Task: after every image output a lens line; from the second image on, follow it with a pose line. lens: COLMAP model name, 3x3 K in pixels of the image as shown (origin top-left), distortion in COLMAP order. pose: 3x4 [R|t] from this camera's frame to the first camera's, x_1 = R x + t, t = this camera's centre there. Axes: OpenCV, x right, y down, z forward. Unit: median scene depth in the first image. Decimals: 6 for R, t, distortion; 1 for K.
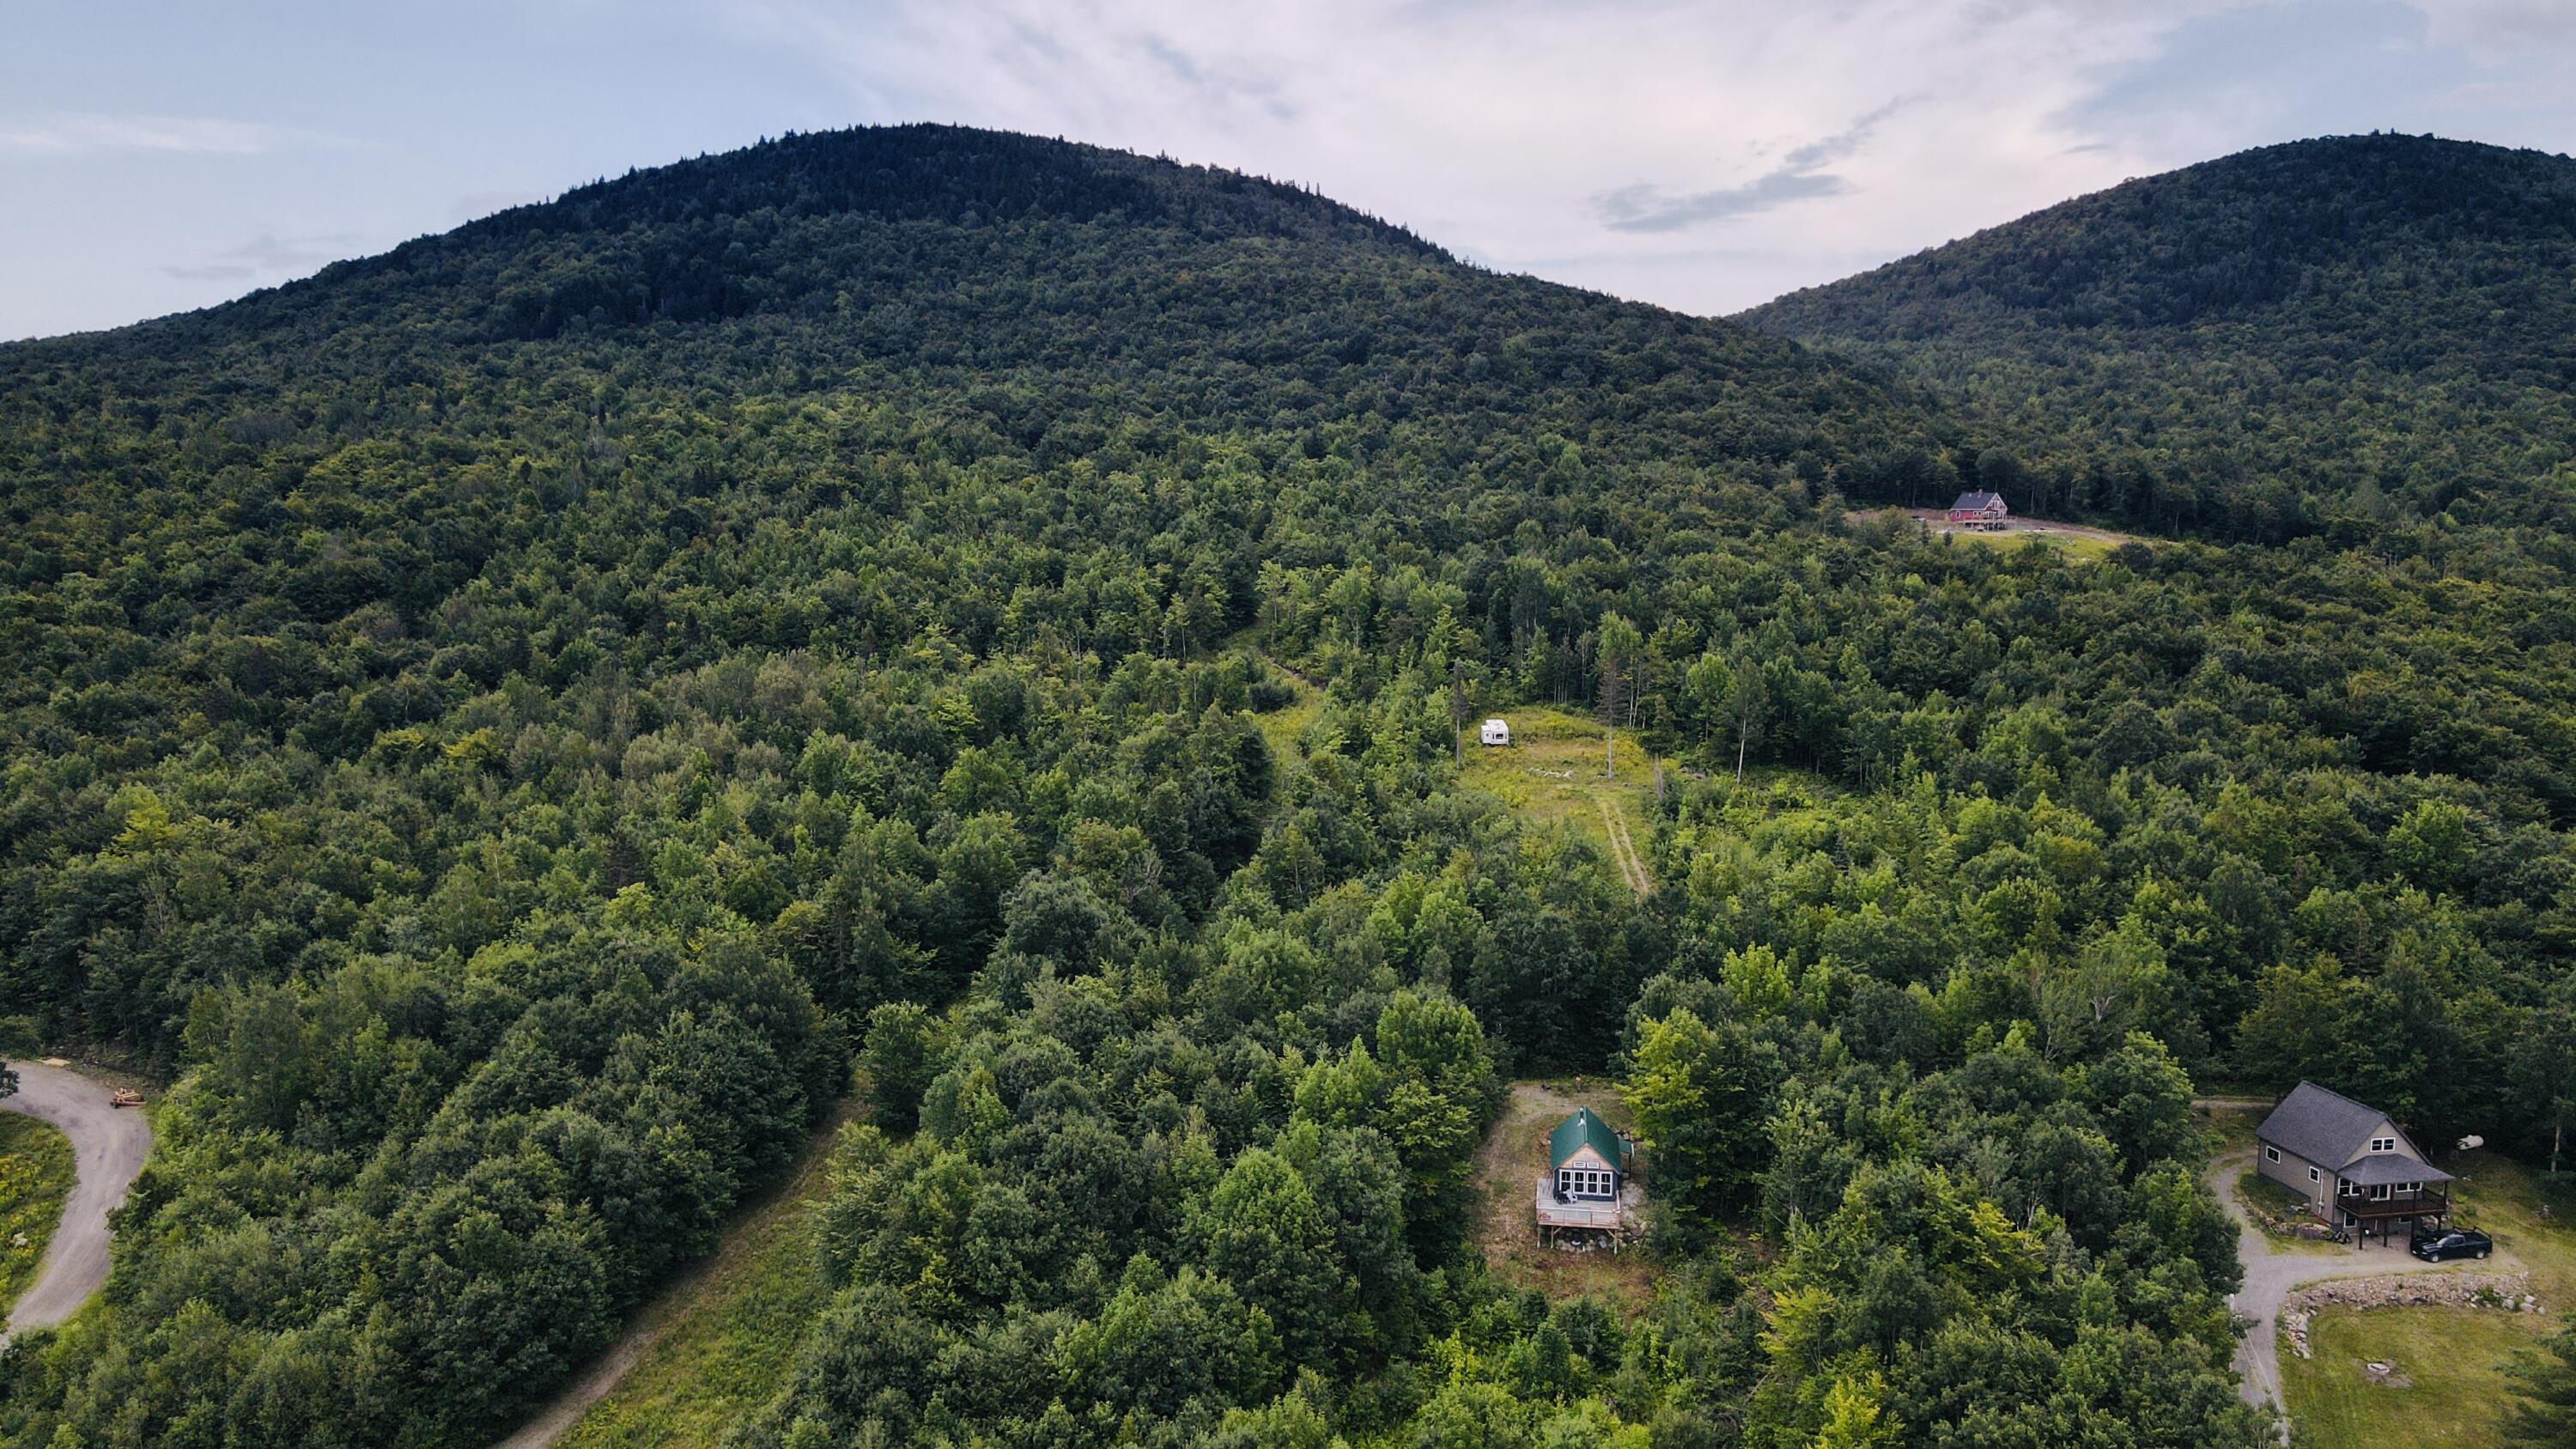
lens RADIAL K [[1825.1, 0, 1285.1], [0, 1825.1, 717.3], [0, 0, 1]] dist [0.038353, 0.001801]
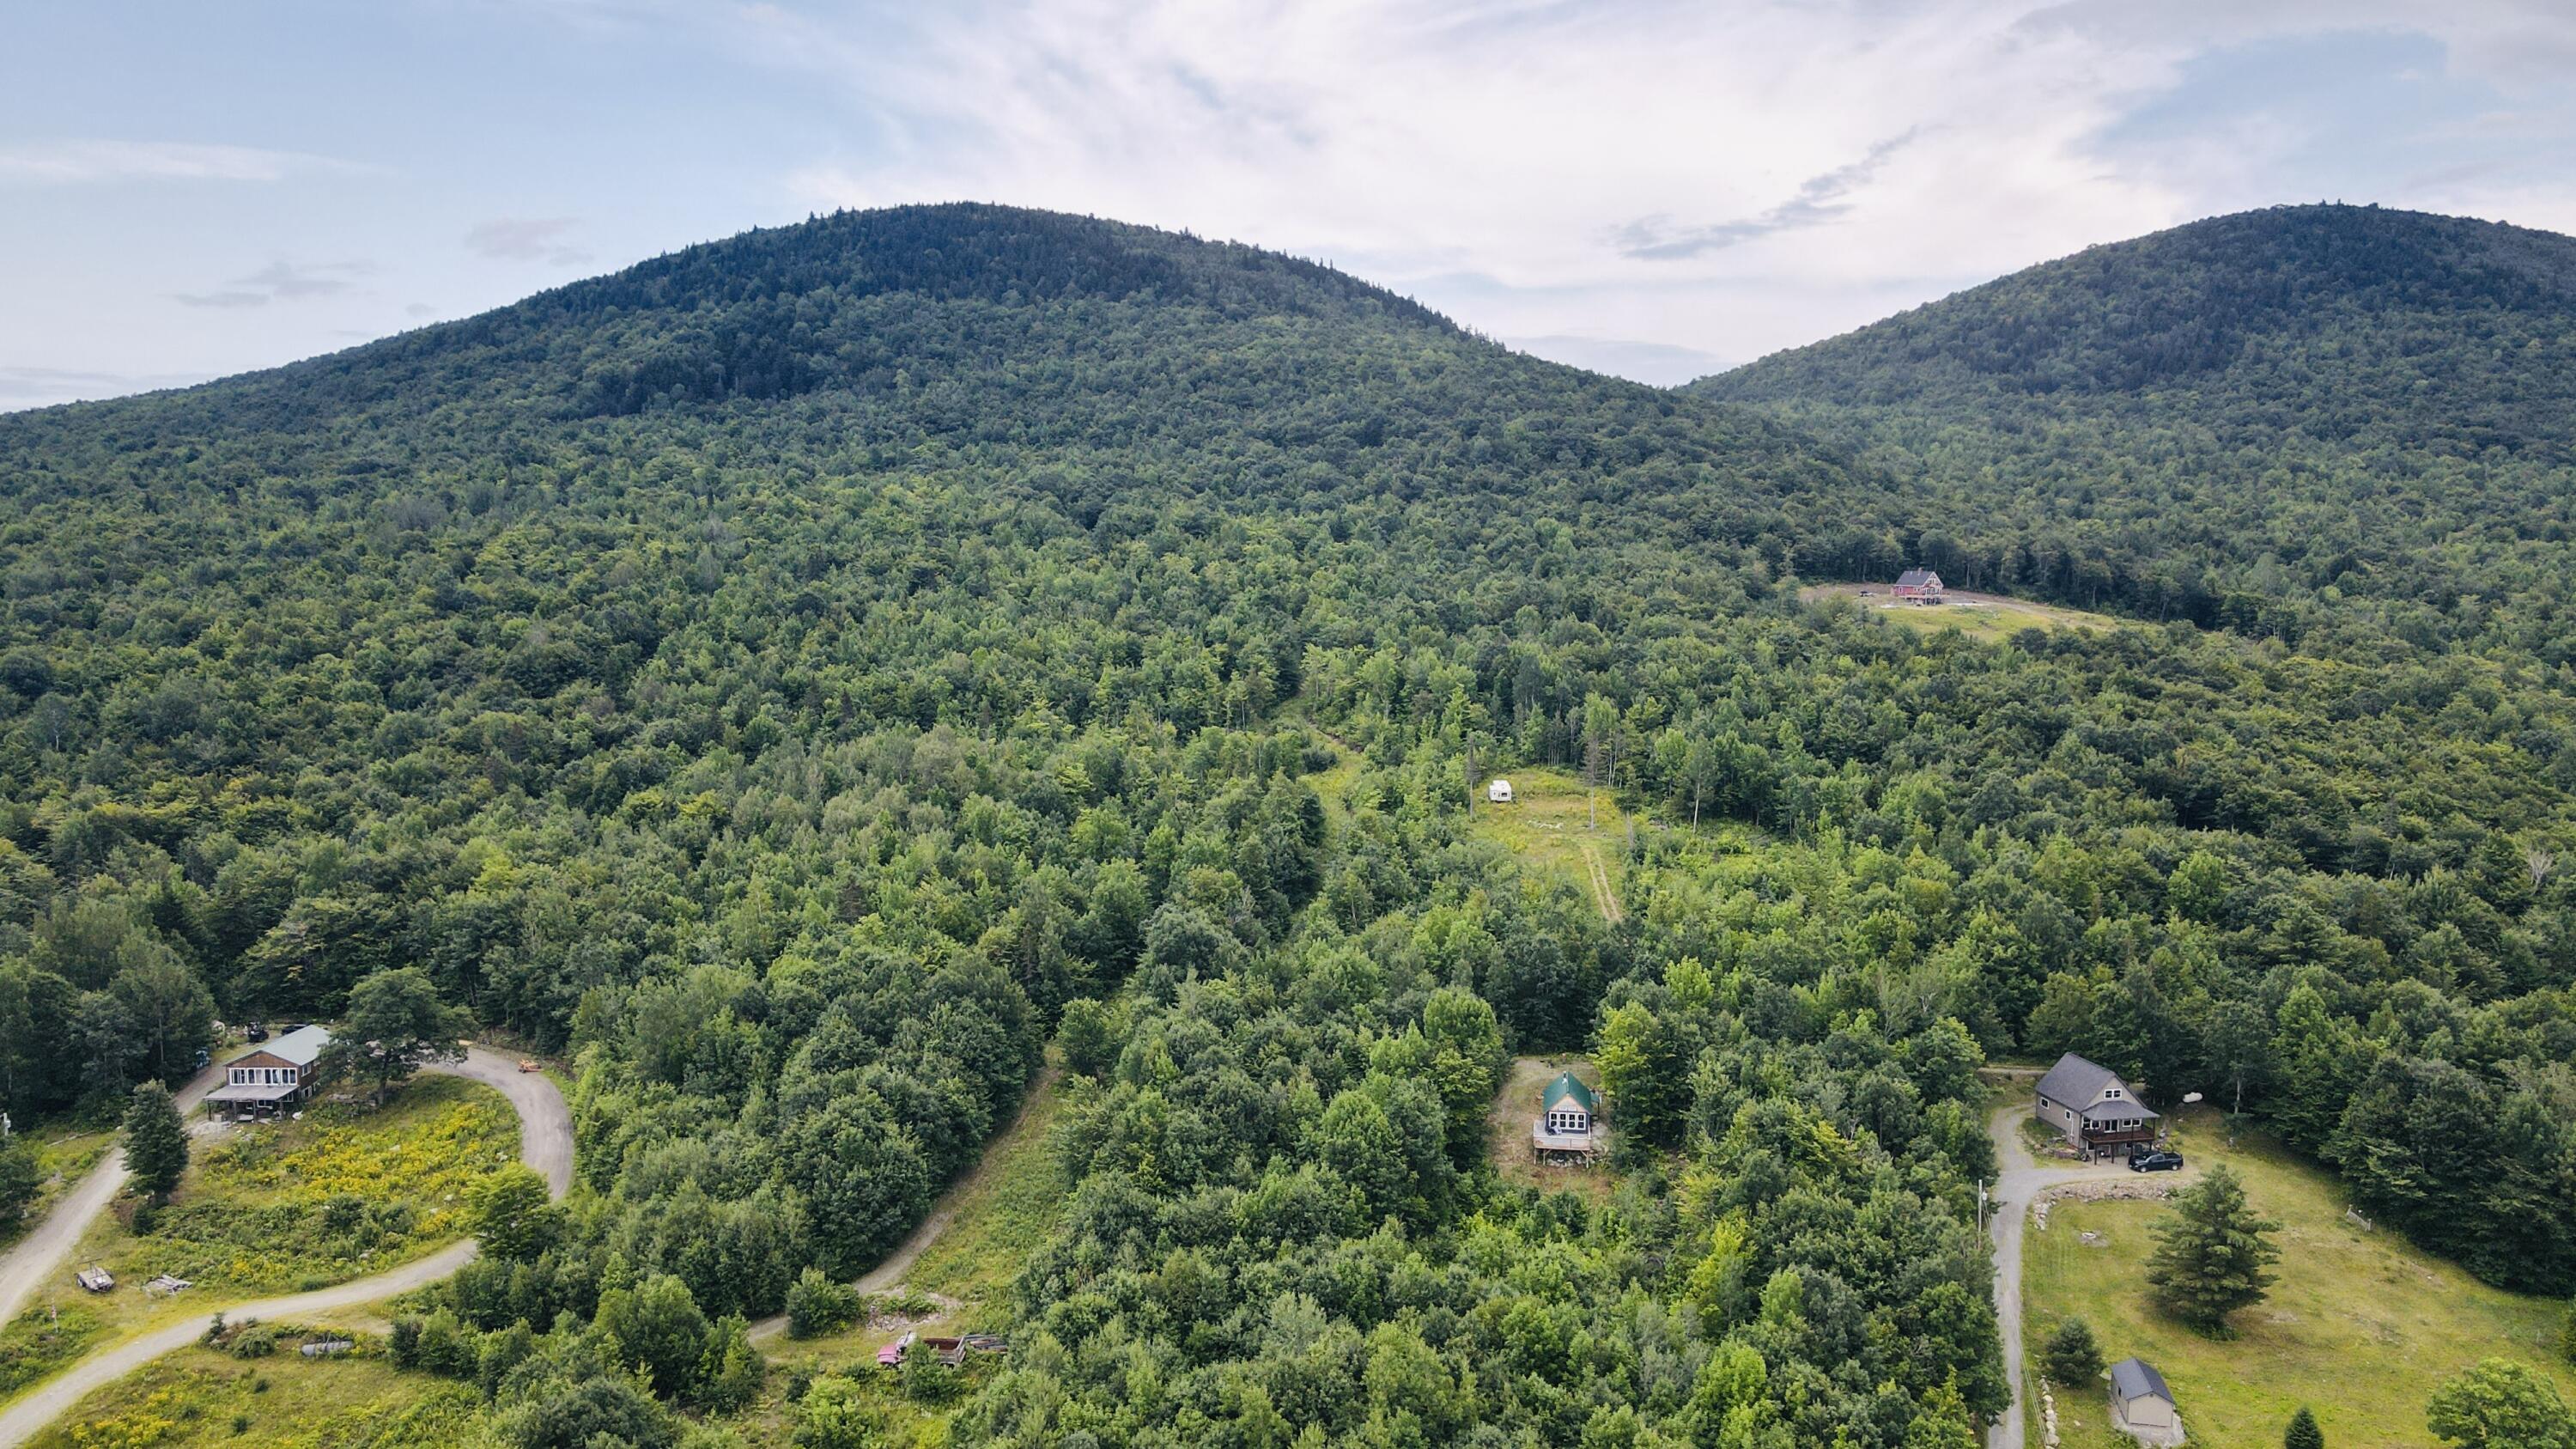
lens RADIAL K [[1825.1, 0, 1290.2], [0, 1825.1, 730.5], [0, 0, 1]] dist [0.038353, 0.001801]
pose [[0.999993, 0.000470, 0.003634, -0.033198], [-0.000445, 0.999976, -0.006893, -0.024756], [-0.003637, 0.006891, 0.999970, -0.245720]]
